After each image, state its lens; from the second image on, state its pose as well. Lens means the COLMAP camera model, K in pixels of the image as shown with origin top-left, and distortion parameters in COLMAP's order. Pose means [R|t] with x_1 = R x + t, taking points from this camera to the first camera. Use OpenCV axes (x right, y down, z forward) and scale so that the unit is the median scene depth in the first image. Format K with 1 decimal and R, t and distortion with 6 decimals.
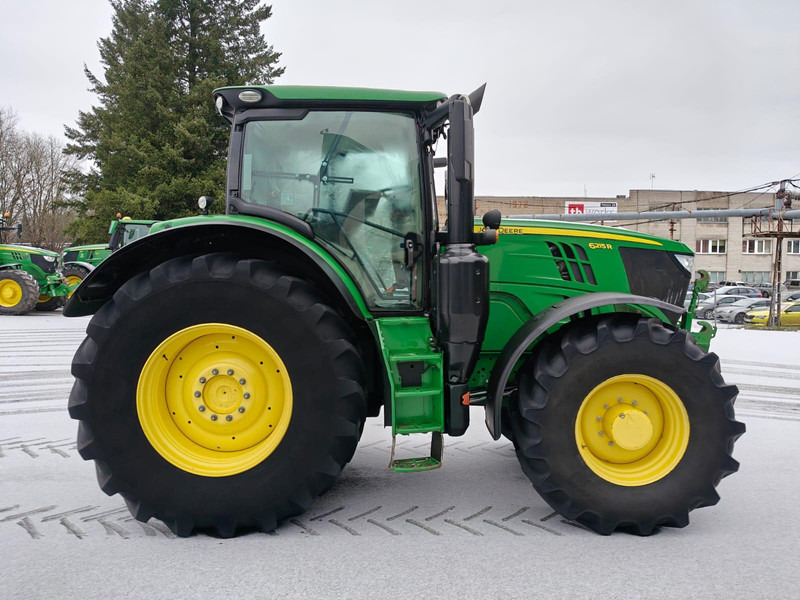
lens RADIAL K [[622.5, 0, 399.5], [0, 622.5, 304.5], [0, 0, 1]] dist [0.010101, -0.037723]
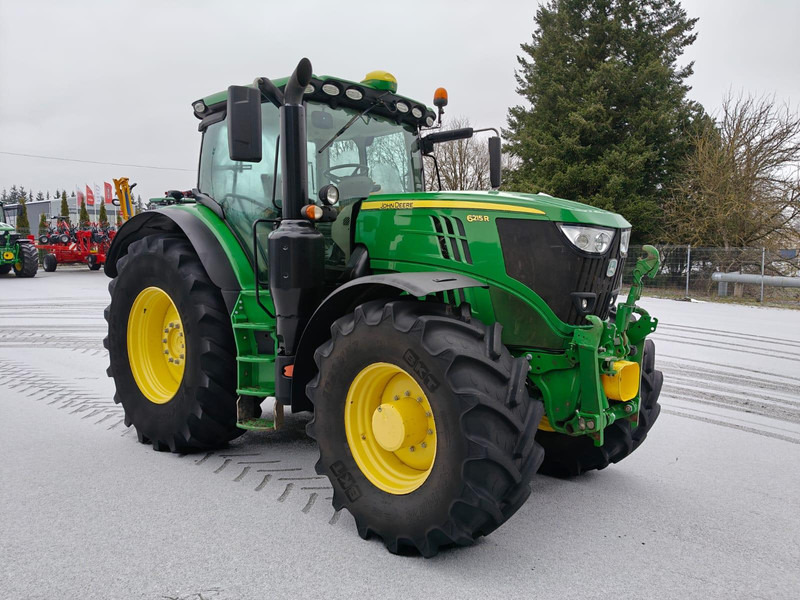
lens RADIAL K [[616.5, 0, 400.0], [0, 616.5, 300.0], [0, 0, 1]] dist [-0.001608, -0.003331]
pose [[0.747378, 0.054447, -0.662165, 0.882562], [-0.044223, 0.998503, 0.032189, -0.007166], [0.662926, 0.005225, 0.748667, 0.336775]]
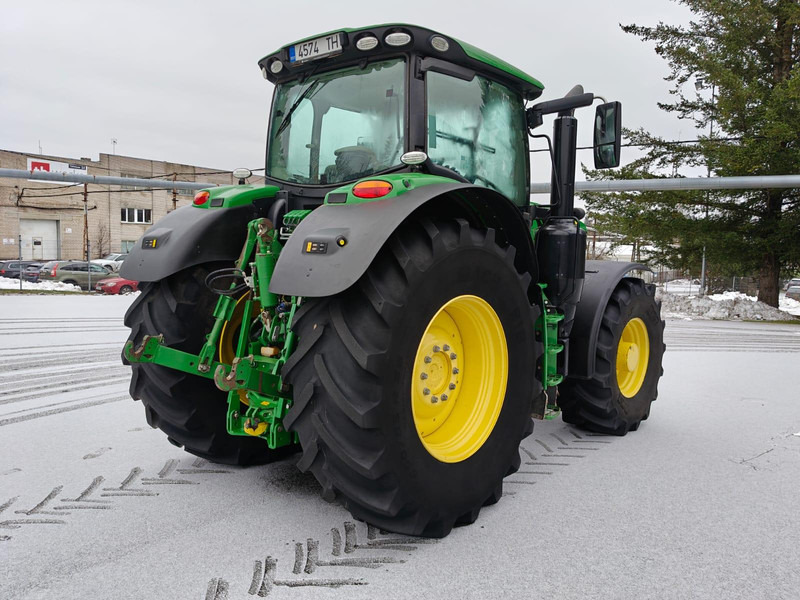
lens RADIAL K [[631.2, 0, 400.2], [0, 631.2, 262.9], [0, 0, 1]] dist [-0.002947, -0.003526]
pose [[0.655123, -0.004807, 0.755507, -0.989792], [0.017293, 0.999813, -0.008633, -0.010452], [-0.755325, 0.018721, 0.655083, 0.416096]]
